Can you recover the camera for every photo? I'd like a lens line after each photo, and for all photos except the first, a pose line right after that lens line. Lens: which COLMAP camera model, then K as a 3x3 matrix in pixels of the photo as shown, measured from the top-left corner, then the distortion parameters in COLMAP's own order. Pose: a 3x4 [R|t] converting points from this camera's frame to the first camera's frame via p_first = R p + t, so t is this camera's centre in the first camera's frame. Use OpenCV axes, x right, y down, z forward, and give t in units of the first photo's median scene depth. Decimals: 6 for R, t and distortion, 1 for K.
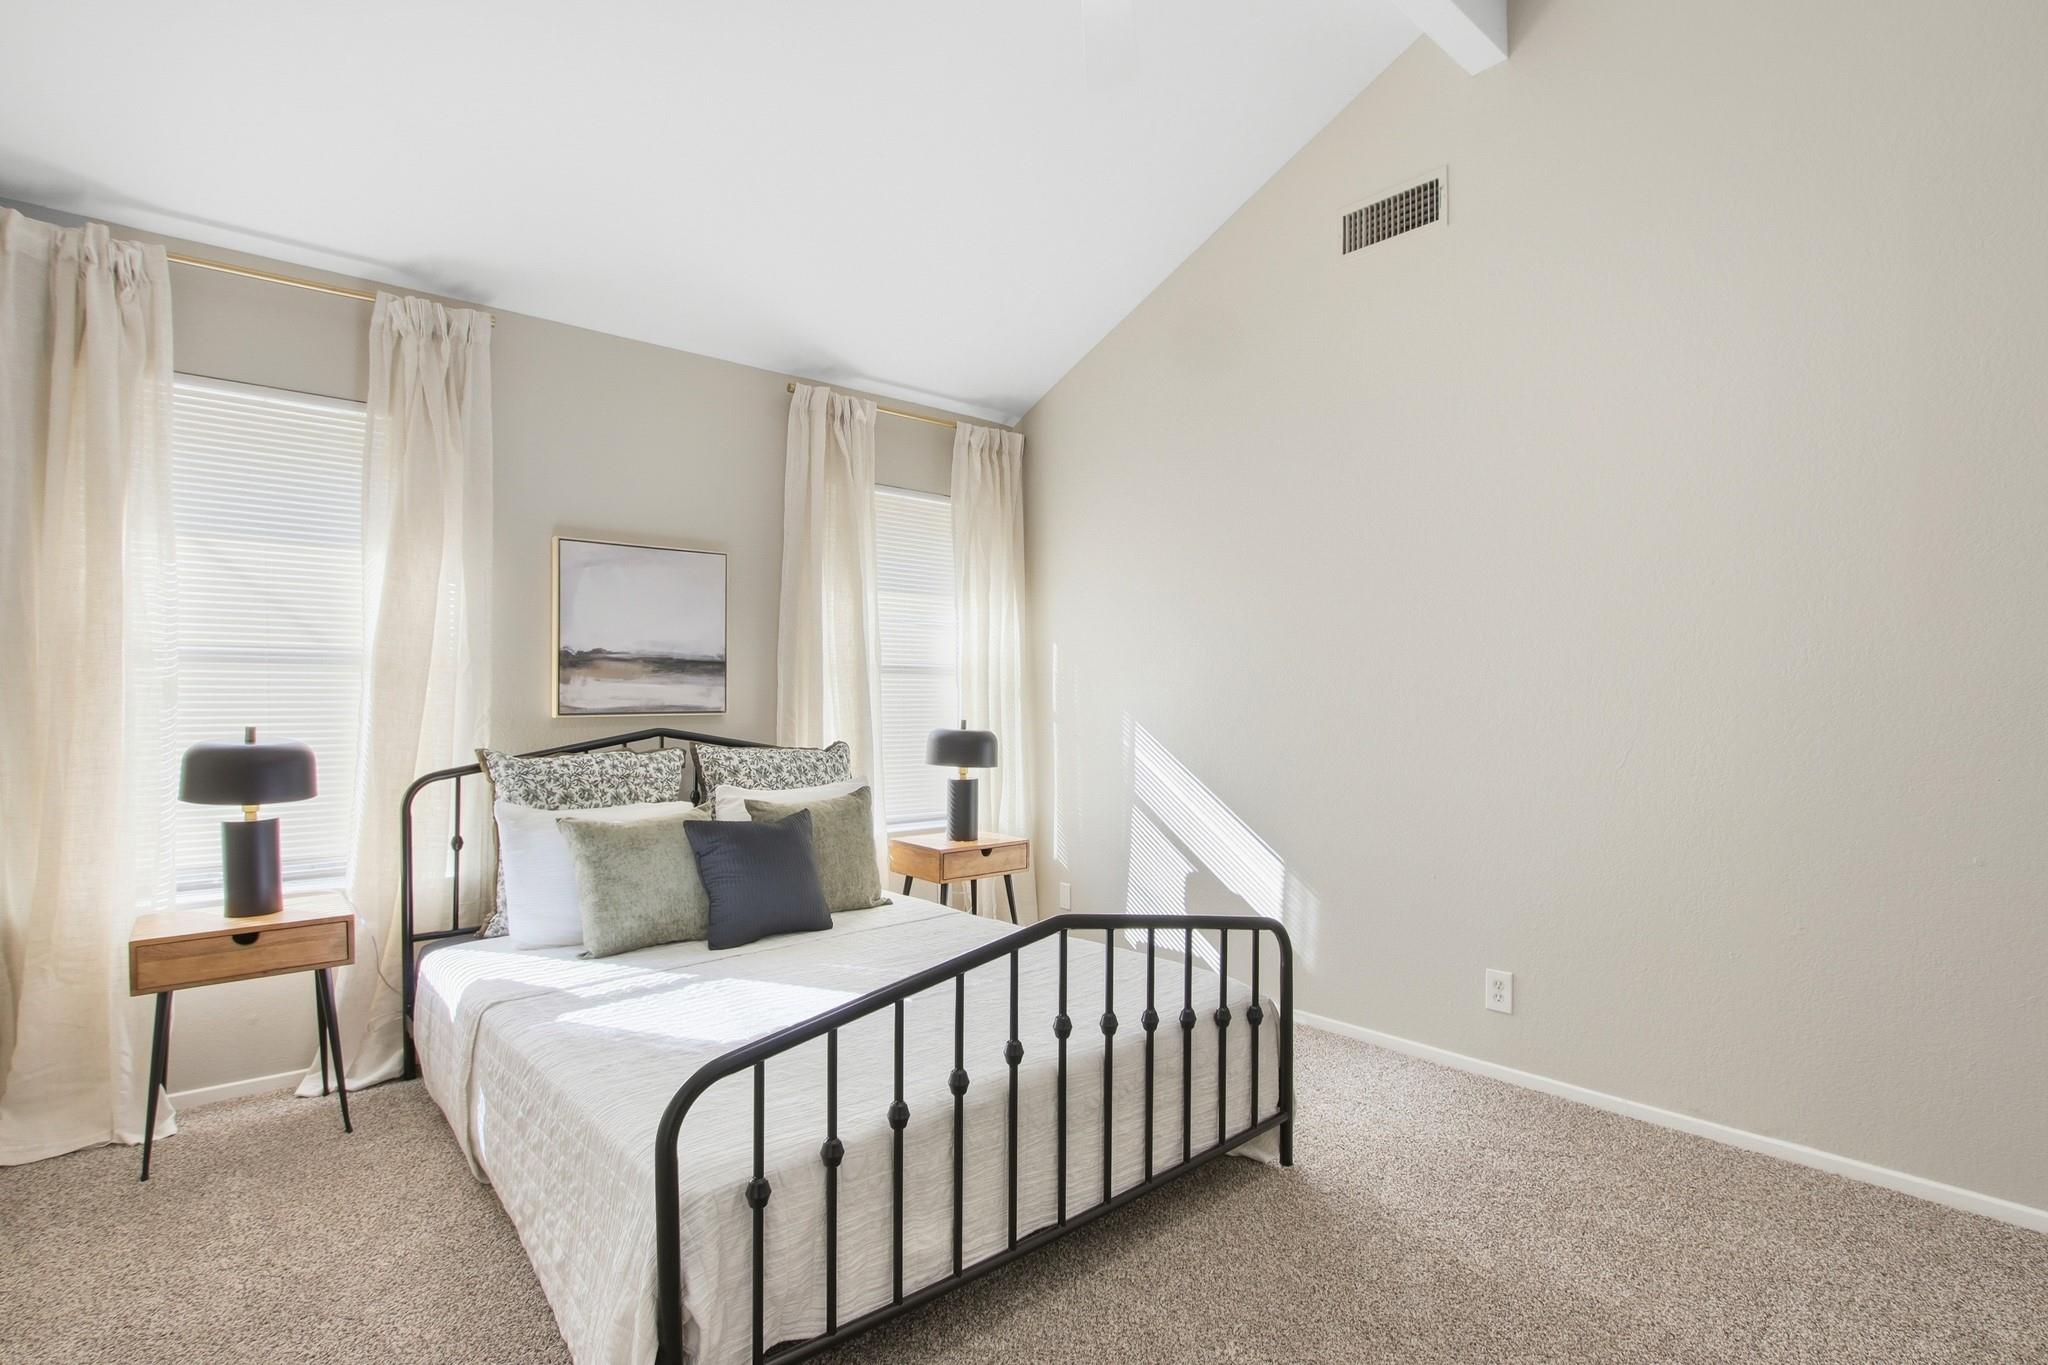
lens RADIAL K [[976.1, 0, 1024.4], [0, 976.1, 682.8], [0, 0, 1]] dist [-0.023073, -0.002970]
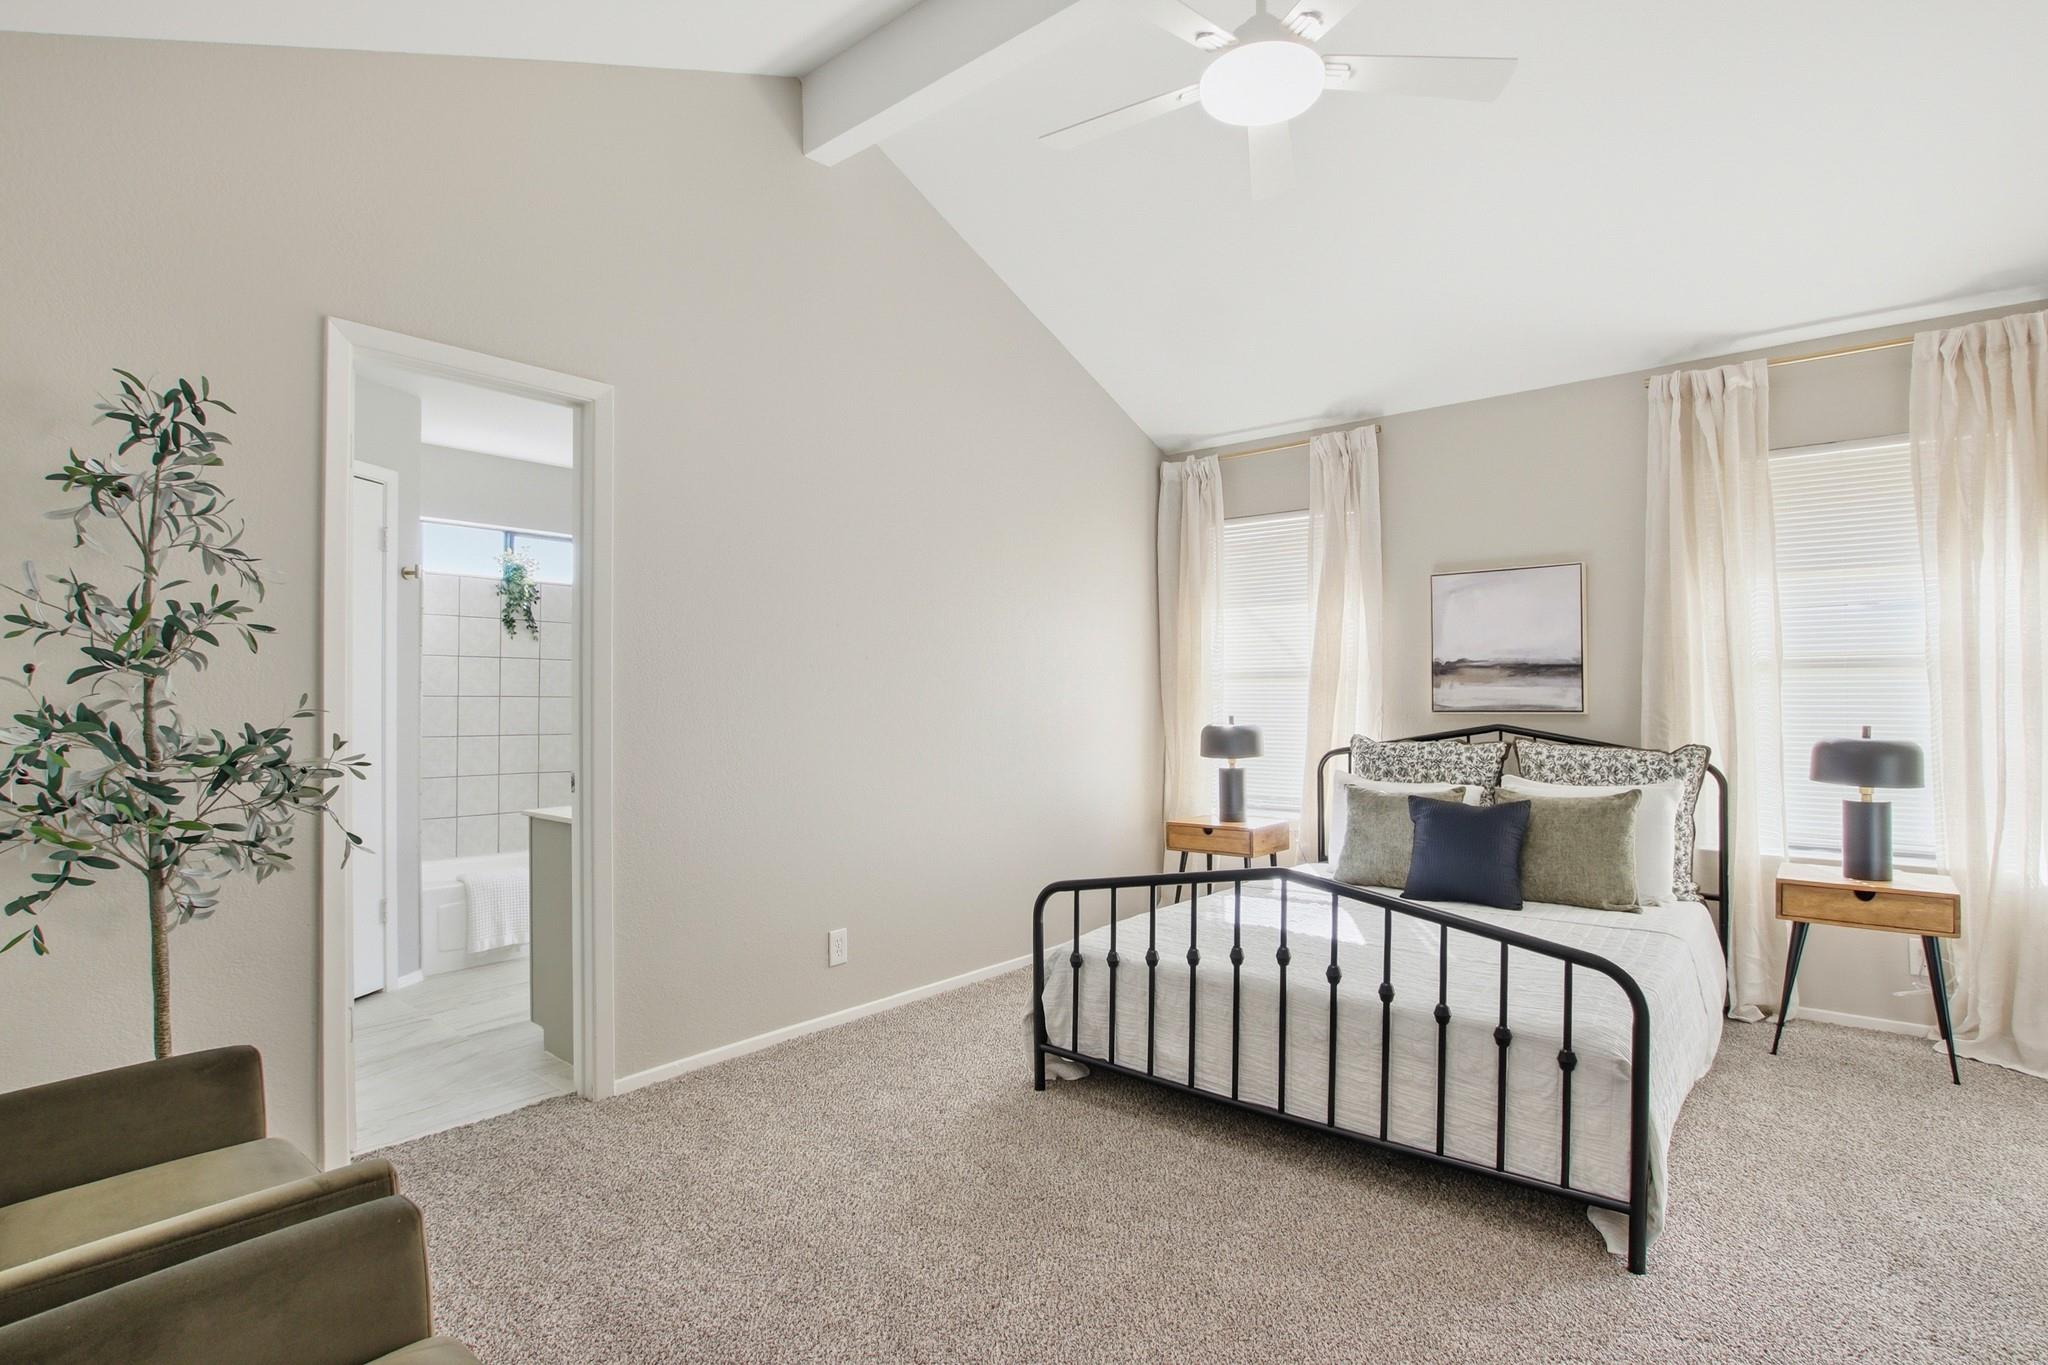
lens RADIAL K [[976.1, 0, 1034.0], [0, 976.1, 690.5], [0, 0, 1]] dist [-0.023073, -0.002970]
pose [[0.168056, 0.002491, -0.985774, 0.713547], [0.027521, 0.999595, 0.007218, -0.018867], [0.985393, -0.028343, 0.167920, 0.250322]]
